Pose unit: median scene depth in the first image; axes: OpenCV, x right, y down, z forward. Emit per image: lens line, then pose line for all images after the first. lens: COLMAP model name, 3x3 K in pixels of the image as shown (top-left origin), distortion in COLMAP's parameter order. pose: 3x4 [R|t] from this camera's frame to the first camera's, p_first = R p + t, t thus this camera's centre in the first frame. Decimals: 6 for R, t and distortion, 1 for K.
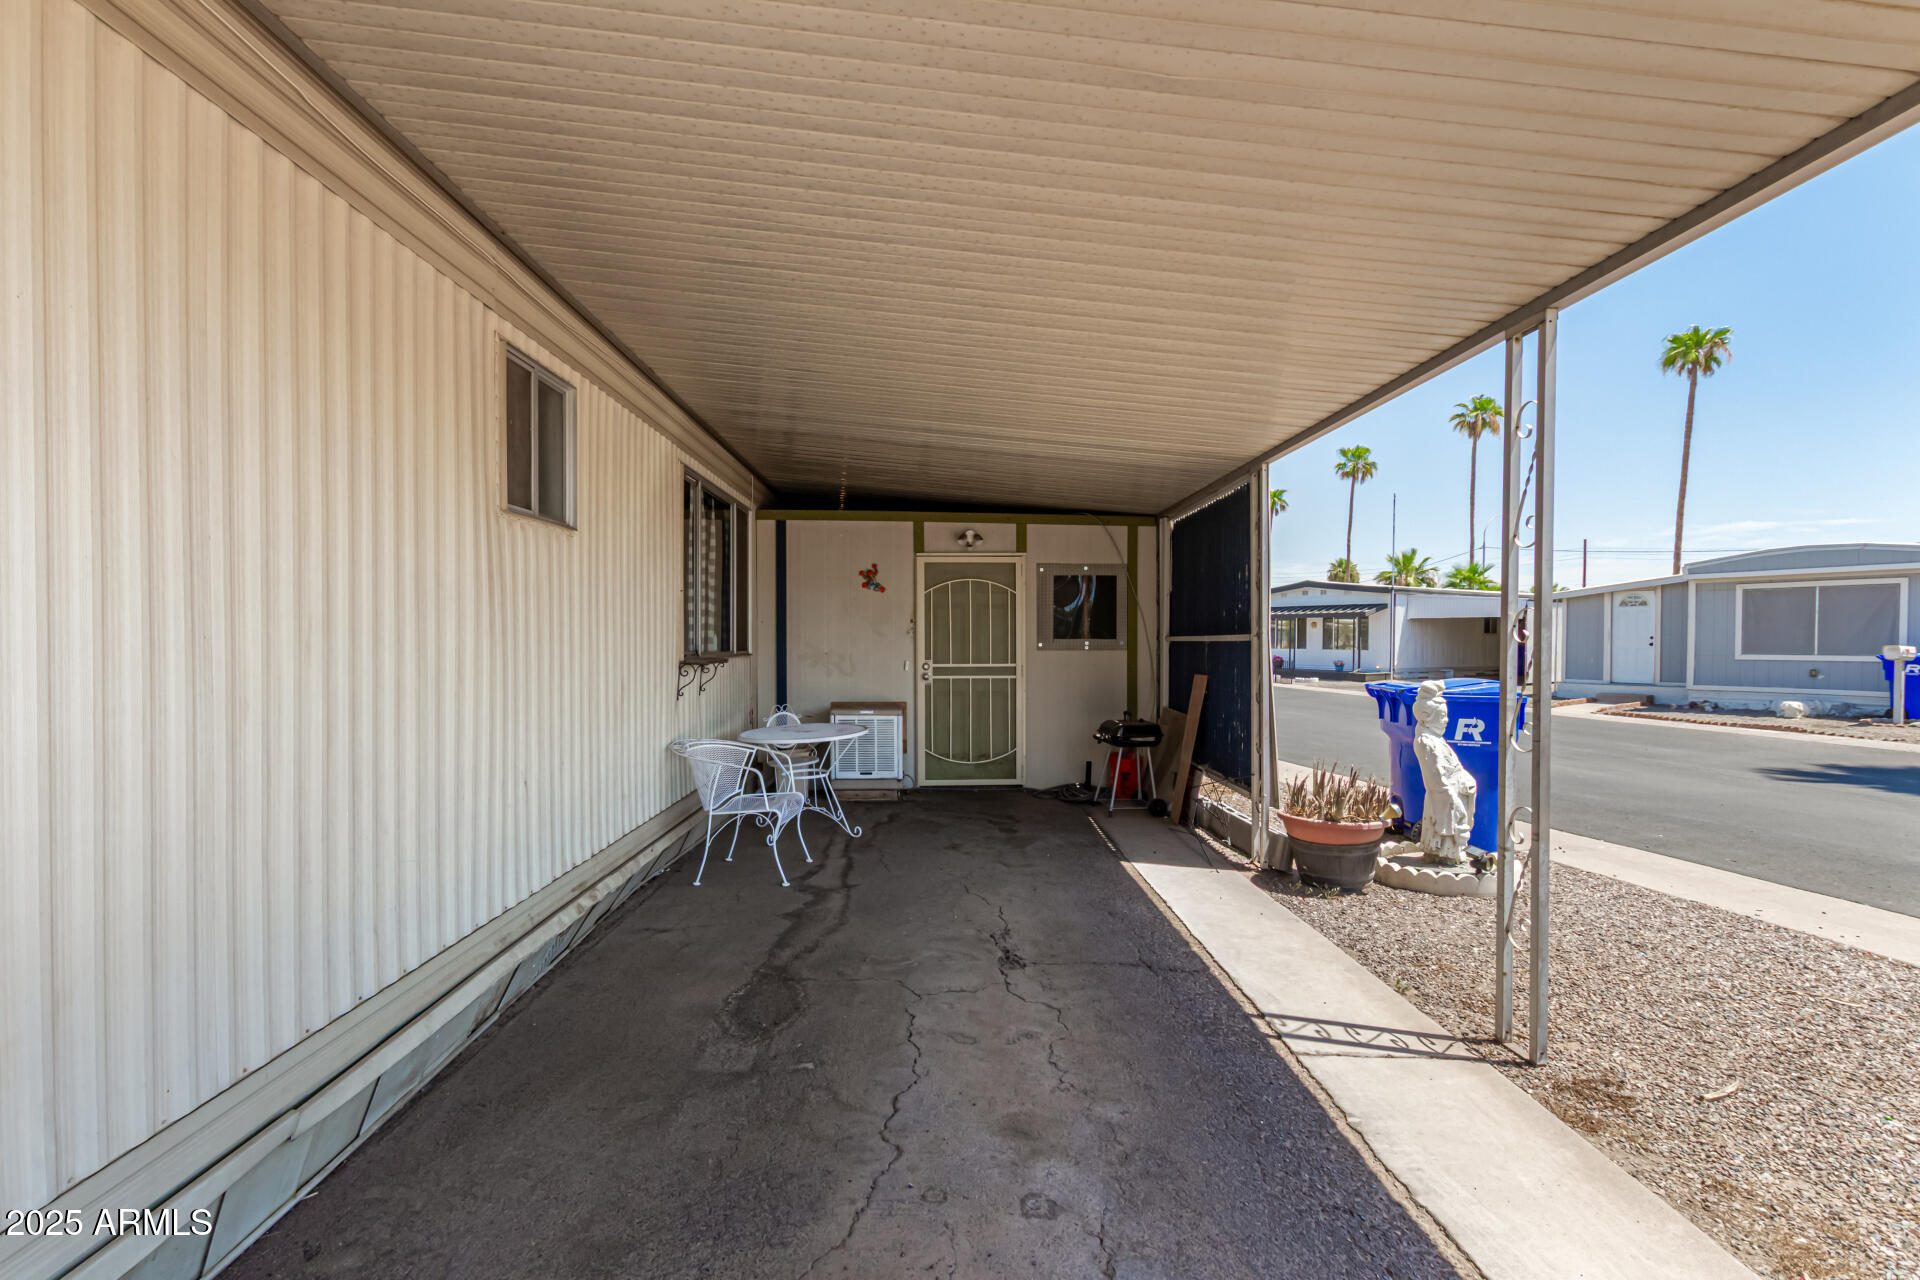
lens RADIAL K [[874.4, 0, 950.3], [0, 874.4, 643.7], [0, 0, 1]] dist [0.002728, 0.000178]
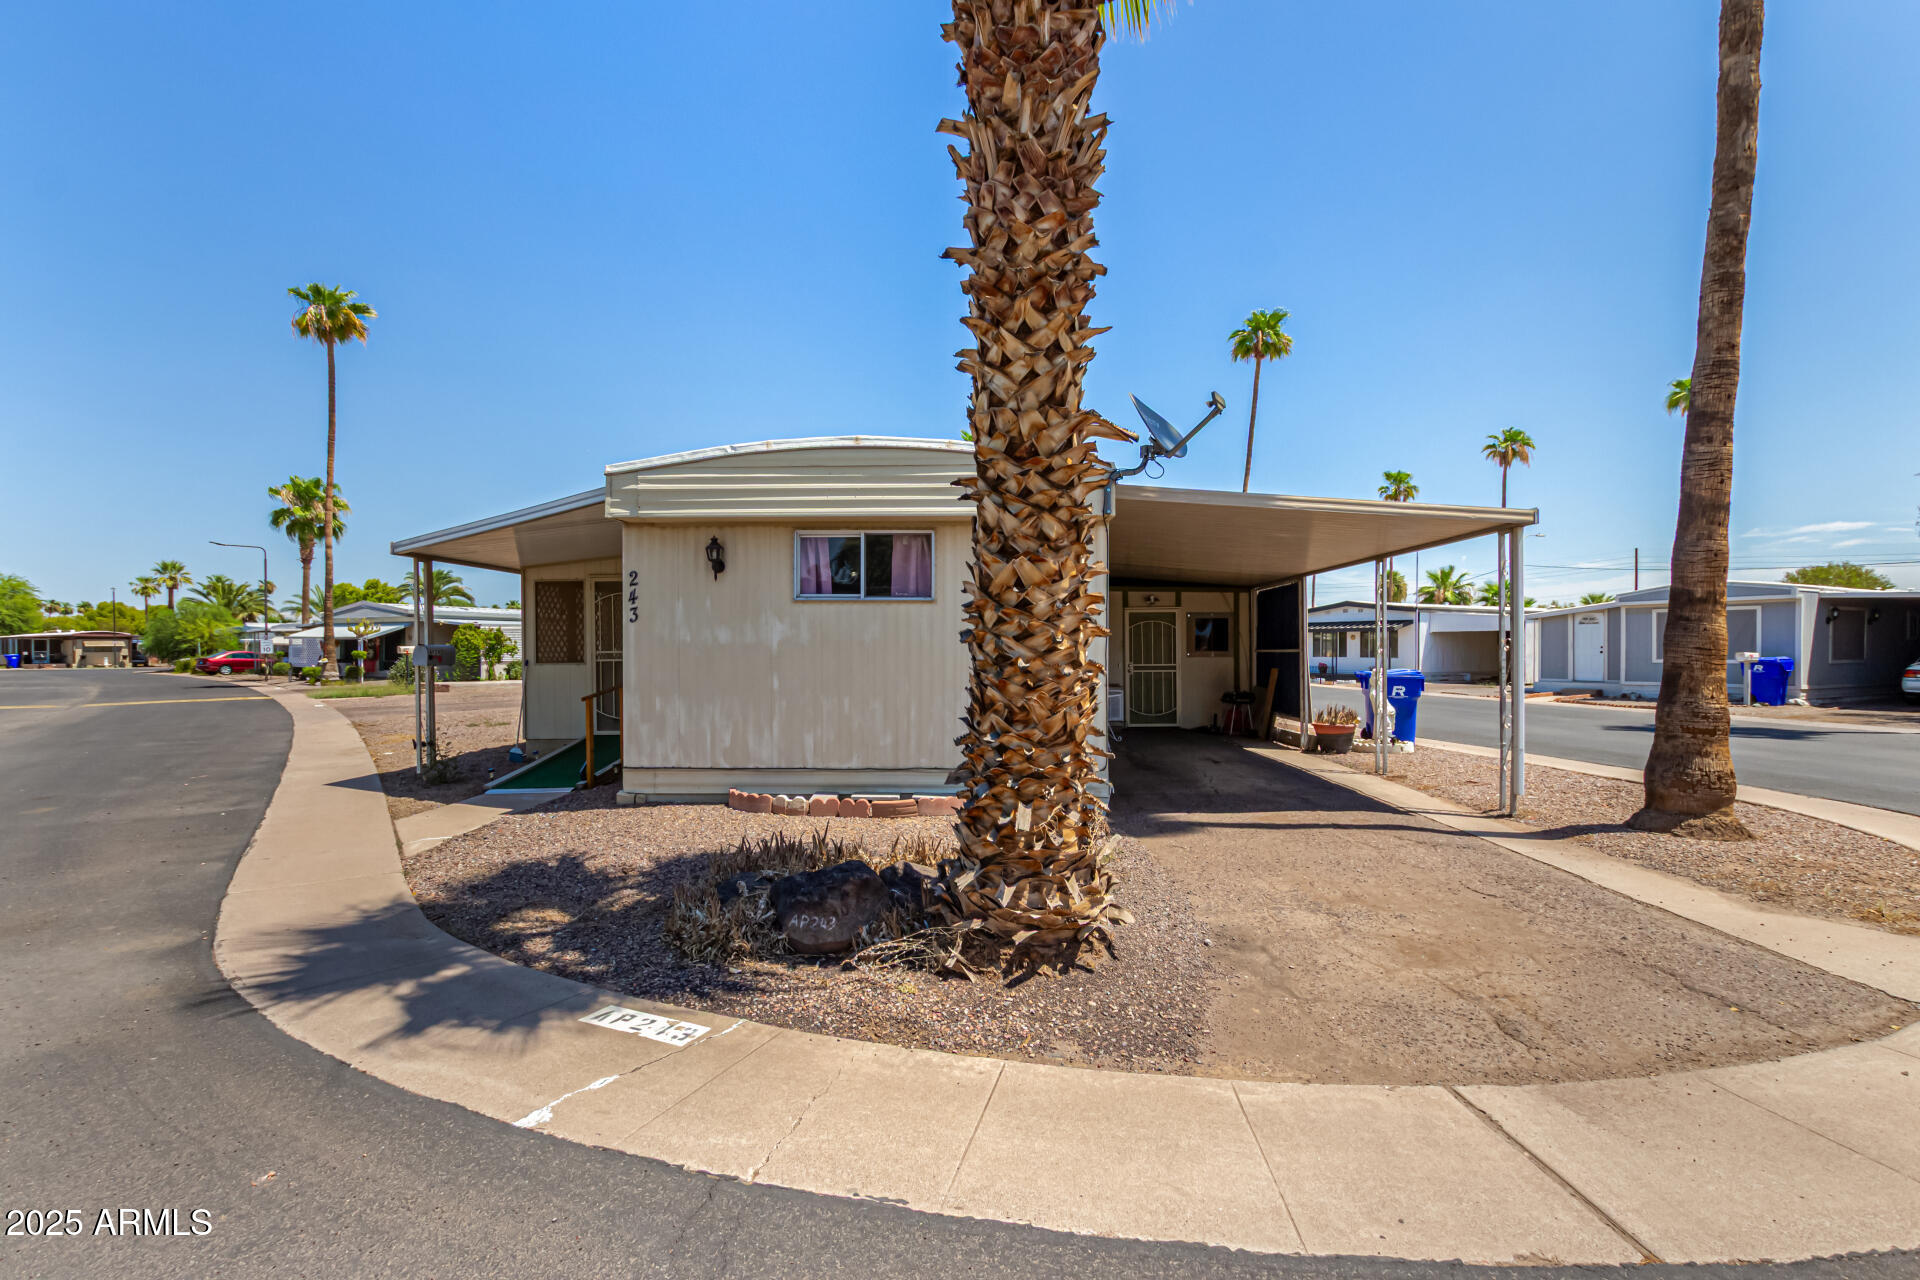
lens RADIAL K [[874.4, 0, 950.3], [0, 874.4, 643.7], [0, 0, 1]] dist [0.002728, 0.000178]
pose [[0.998705, -0.005080, -0.050628, -0.325955], [0.004469, 0.999916, -0.012167, -0.000969], [0.050685, 0.011925, 0.998643, -0.959961]]
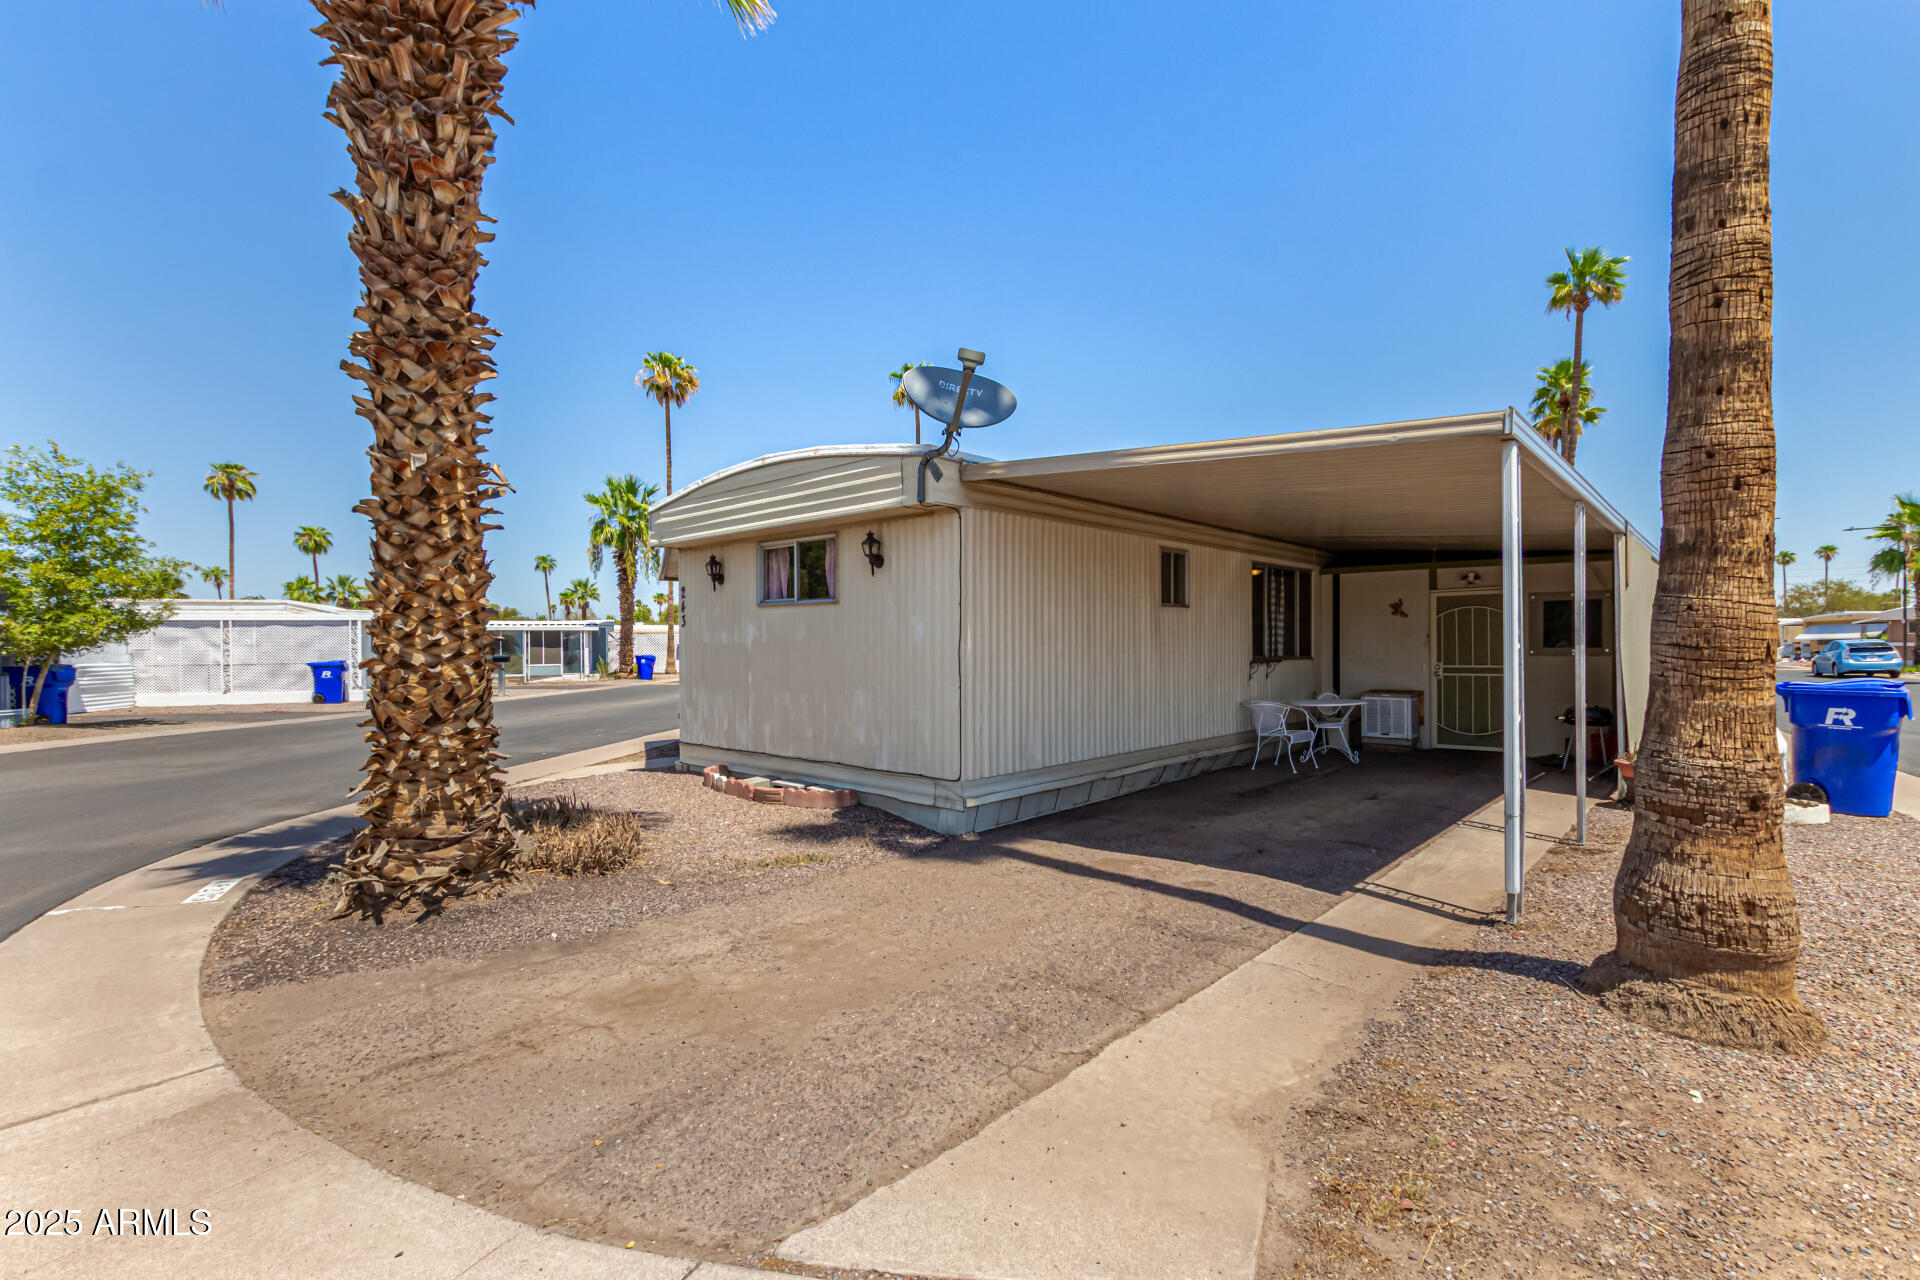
lens RADIAL K [[874.4, 0, 950.3], [0, 874.4, 643.7], [0, 0, 1]] dist [0.002728, 0.000178]
pose [[0.721672, -0.009782, -0.692166, 0.396027], [0.003854, 0.999941, -0.010114, -0.001557], [0.692224, 0.004632, 0.721668, -0.627150]]
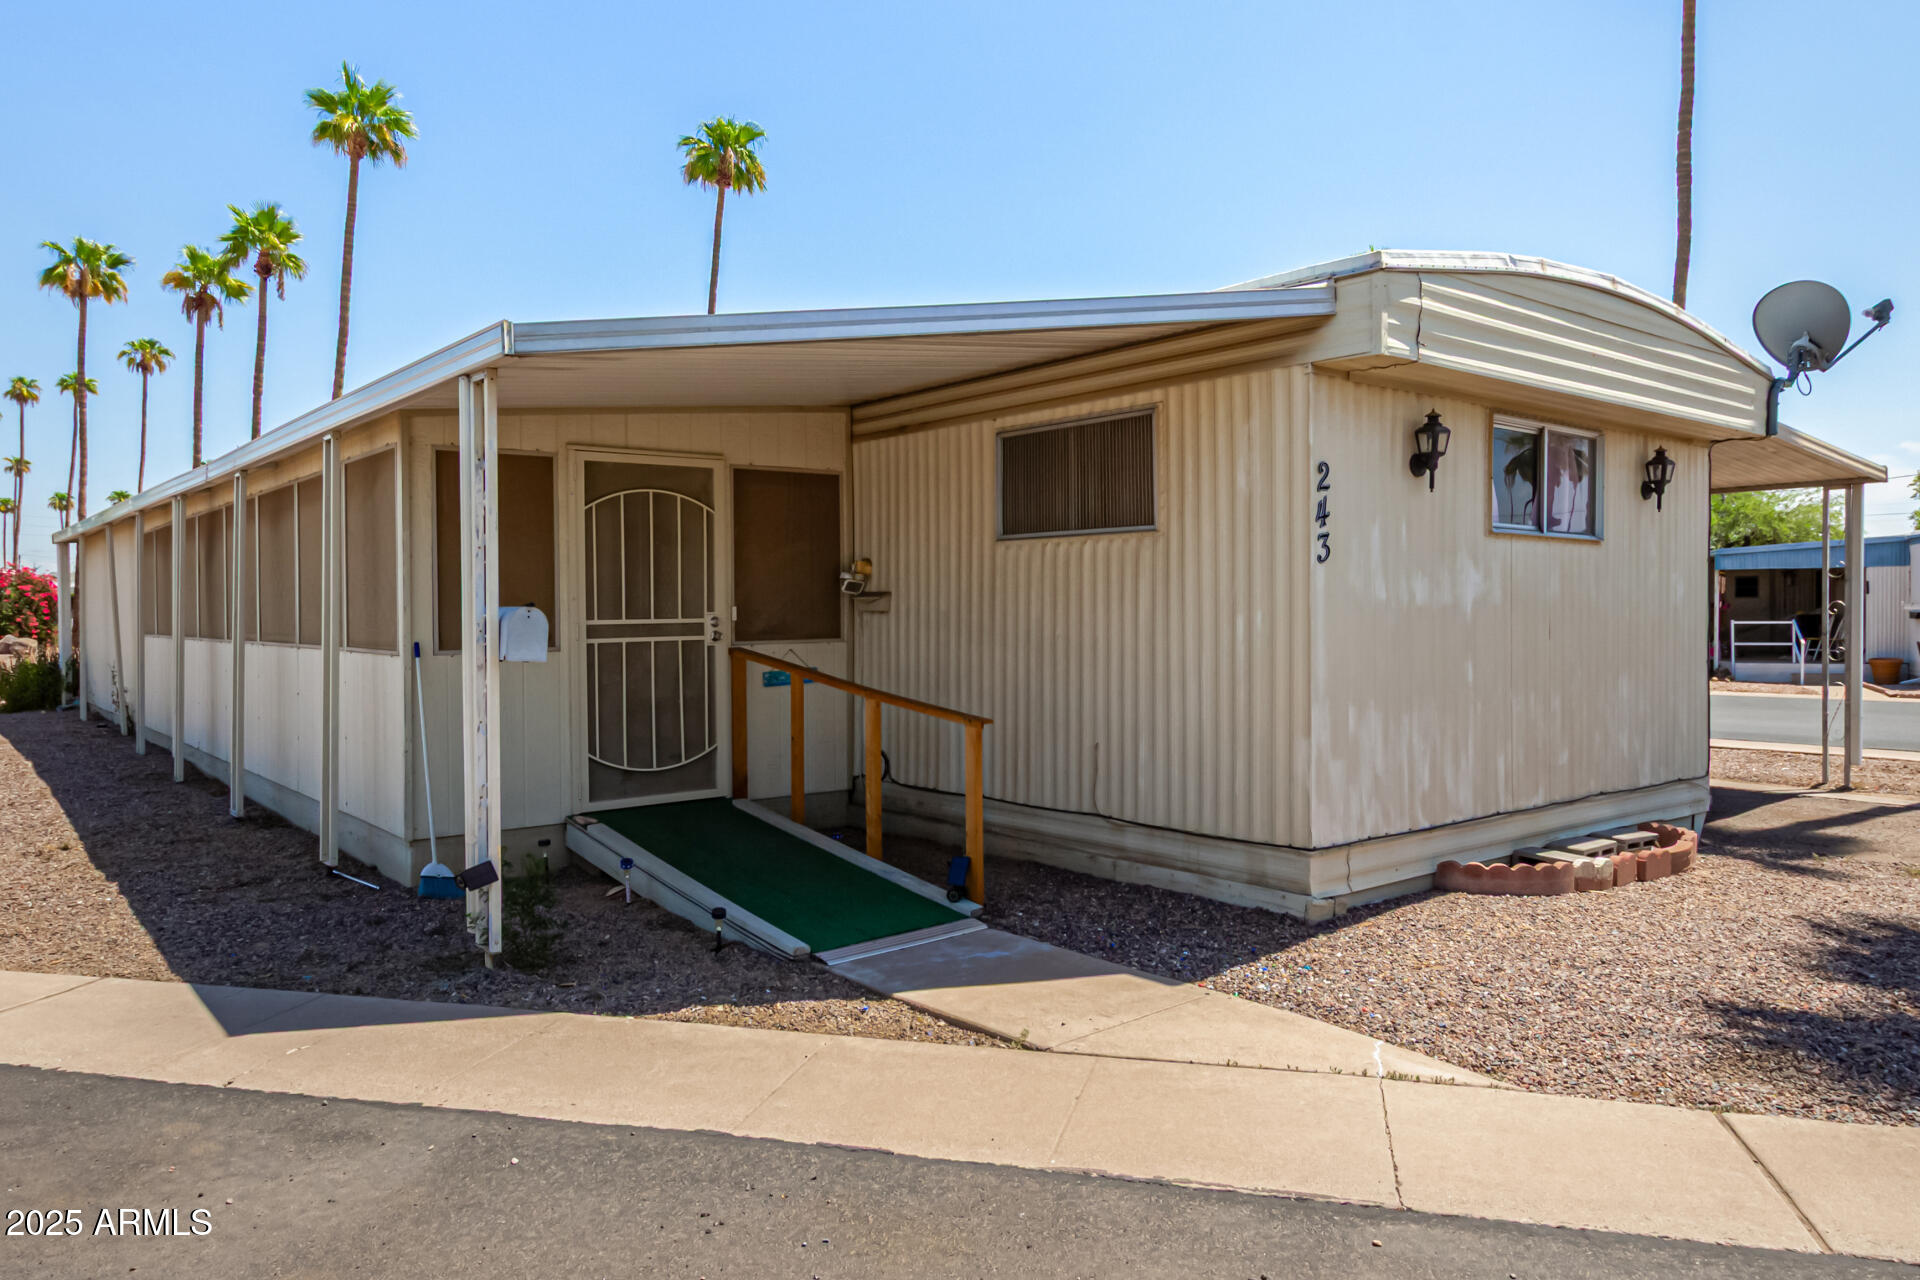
lens RADIAL K [[1314.2, 0, 962.8], [0, 1314.2, 614.5], [0, 0, 1]] dist [0.002888, 0.001304]
pose [[0.785775, -0.007835, 0.618463, -1.359274], [0.008807, 0.999960, 0.001477, -0.011834], [-0.618450, 0.004286, 0.785813, -0.460378]]
